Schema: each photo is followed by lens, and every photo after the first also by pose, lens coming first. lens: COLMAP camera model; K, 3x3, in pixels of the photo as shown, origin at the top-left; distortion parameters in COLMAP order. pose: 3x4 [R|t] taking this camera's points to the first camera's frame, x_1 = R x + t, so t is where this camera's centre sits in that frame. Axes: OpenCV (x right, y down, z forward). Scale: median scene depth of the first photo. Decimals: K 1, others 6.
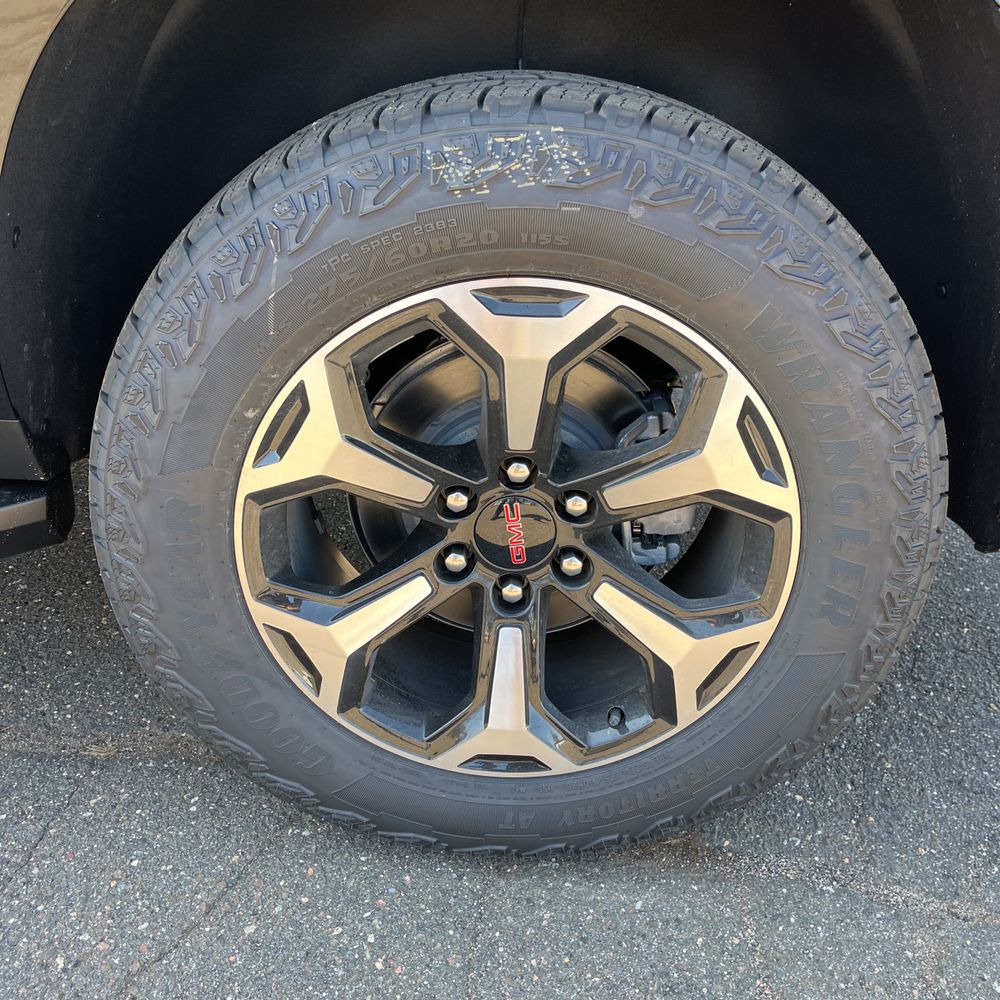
lens RADIAL K [[1069.8, 0, 479.7], [0, 1069.8, 533.8], [0, 0, 1]] dist [0.021425, 0.009168]
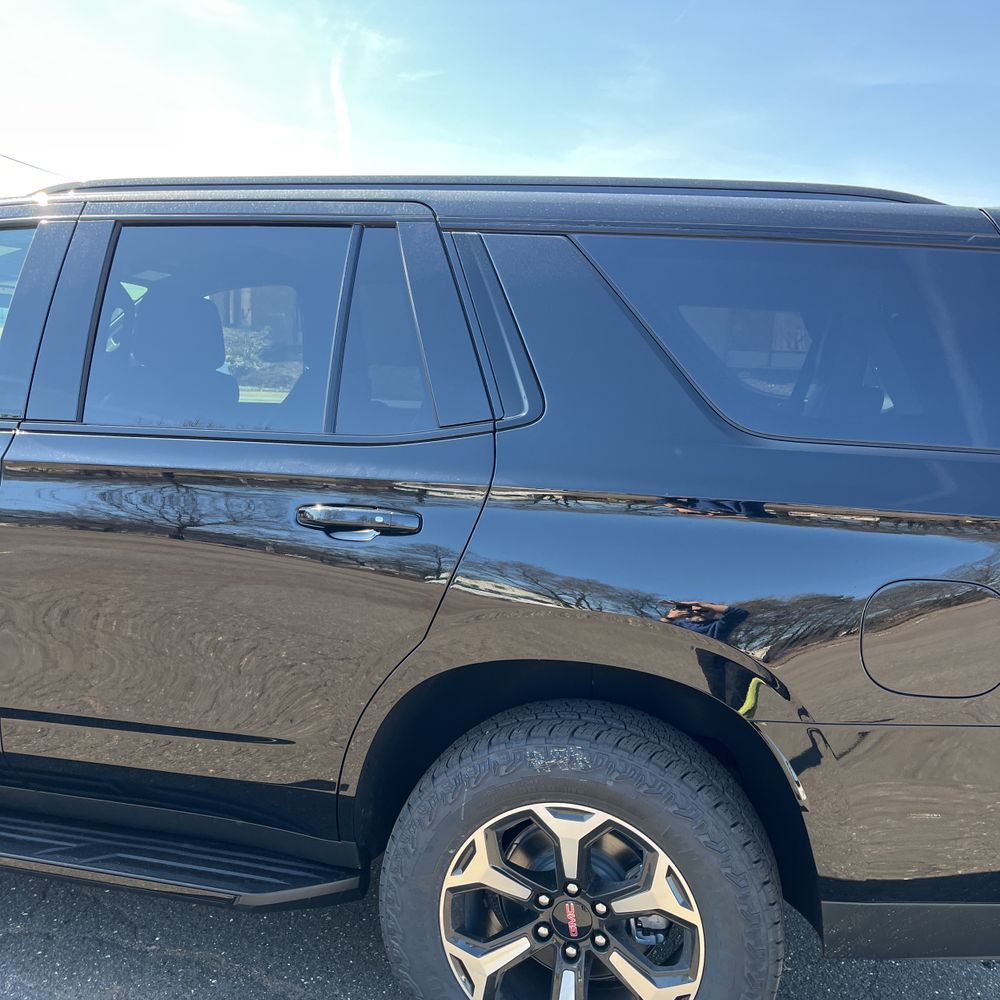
lens RADIAL K [[967.3, 0, 464.8], [0, 967.3, 499.4], [0, 0, 1]] dist [0.029983, -0.011561]
pose [[0.969457, 0.004208, -0.245226, 0.315620], [-0.094813, 0.928550, -0.358894, -0.065733], [0.226194, 0.371183, 0.900588, -1.132759]]
